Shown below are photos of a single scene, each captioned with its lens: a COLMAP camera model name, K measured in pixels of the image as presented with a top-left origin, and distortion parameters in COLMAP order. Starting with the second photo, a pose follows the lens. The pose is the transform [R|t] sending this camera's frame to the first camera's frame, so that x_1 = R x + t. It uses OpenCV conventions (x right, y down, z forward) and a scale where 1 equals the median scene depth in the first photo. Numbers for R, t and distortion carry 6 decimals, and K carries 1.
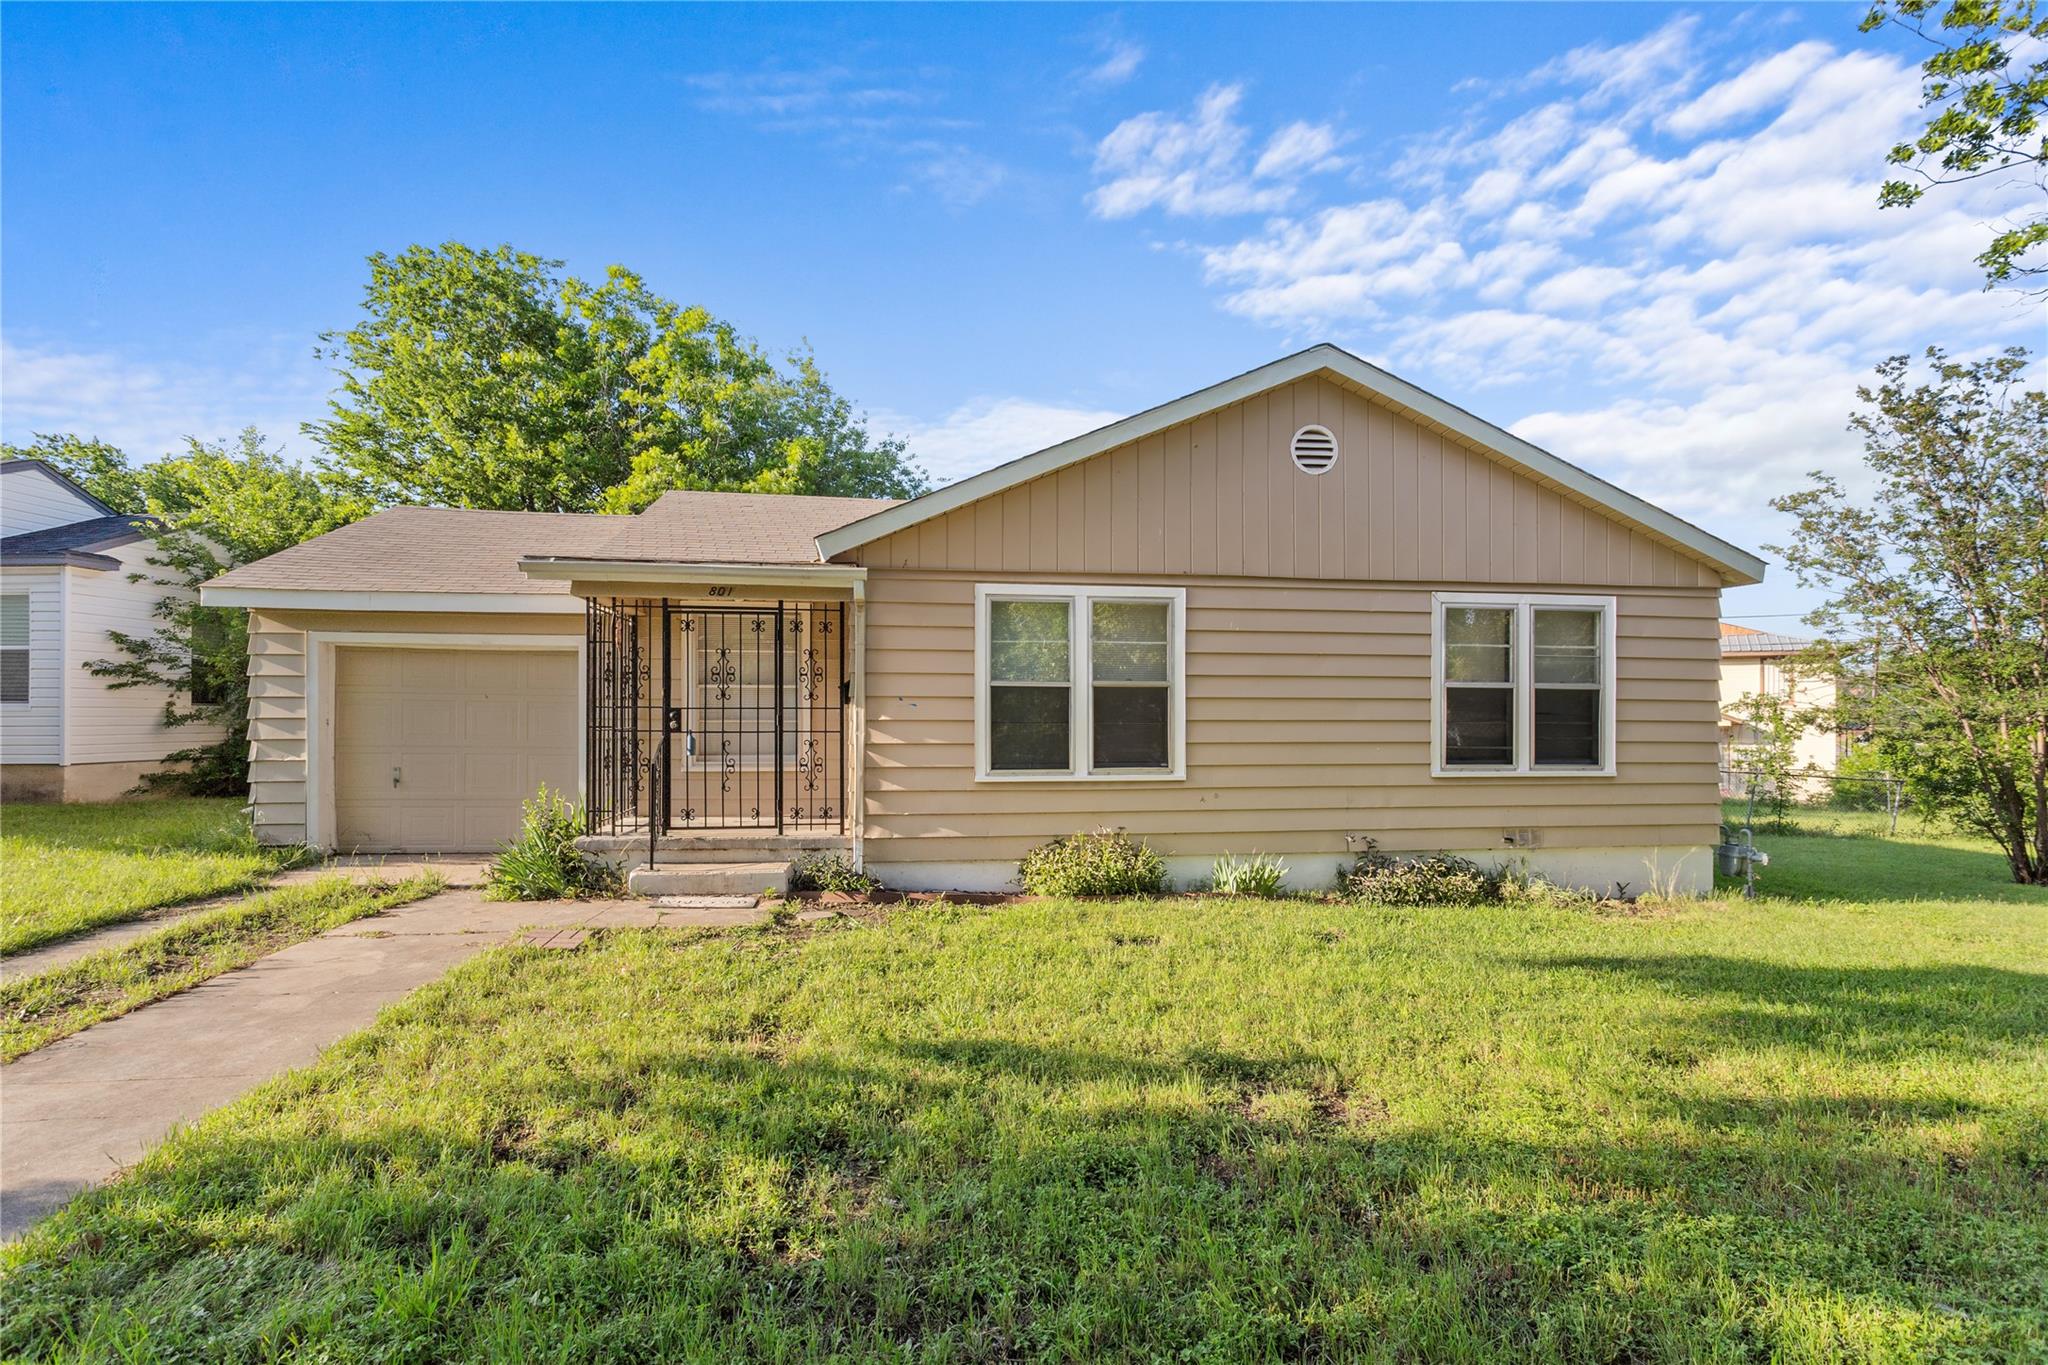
lens RADIAL K [[1051.9, 0, 1034.8], [0, 1051.9, 751.6], [0, 0, 1]] dist [-0.022753, -0.000107]
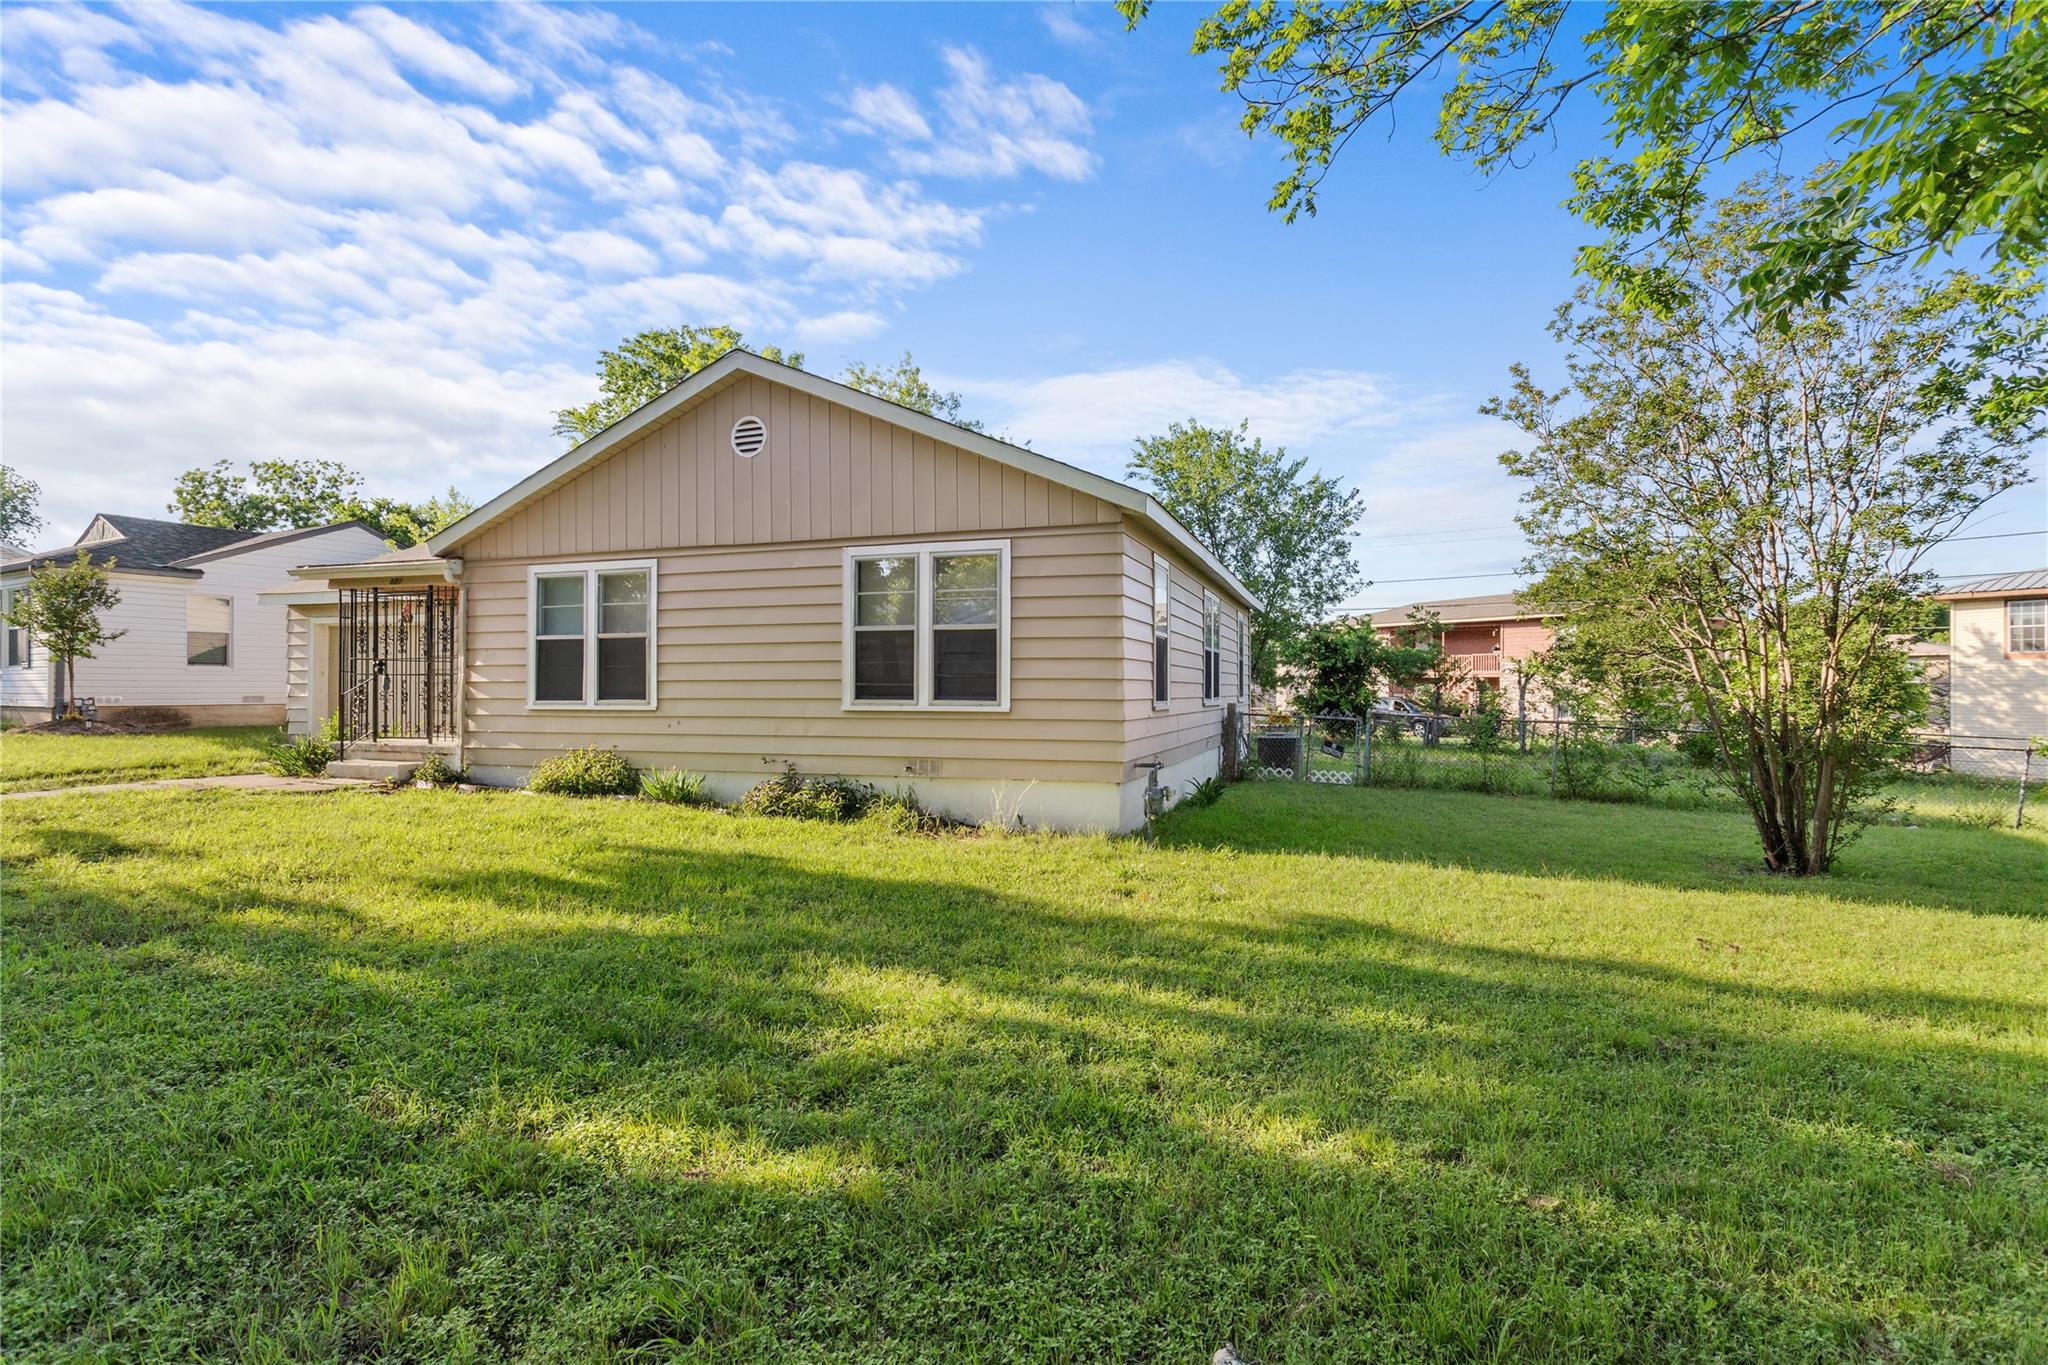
lens RADIAL K [[972.5, 0, 1025.3], [0, 972.5, 678.7], [0, 0, 1]] dist [-0.000645, 0.000222]
pose [[0.887206, -0.001723, -0.461369, 1.042569], [-0.000062, 0.999993, -0.003854, -0.006009], [0.461373, 0.003448, 0.887200, 0.154126]]
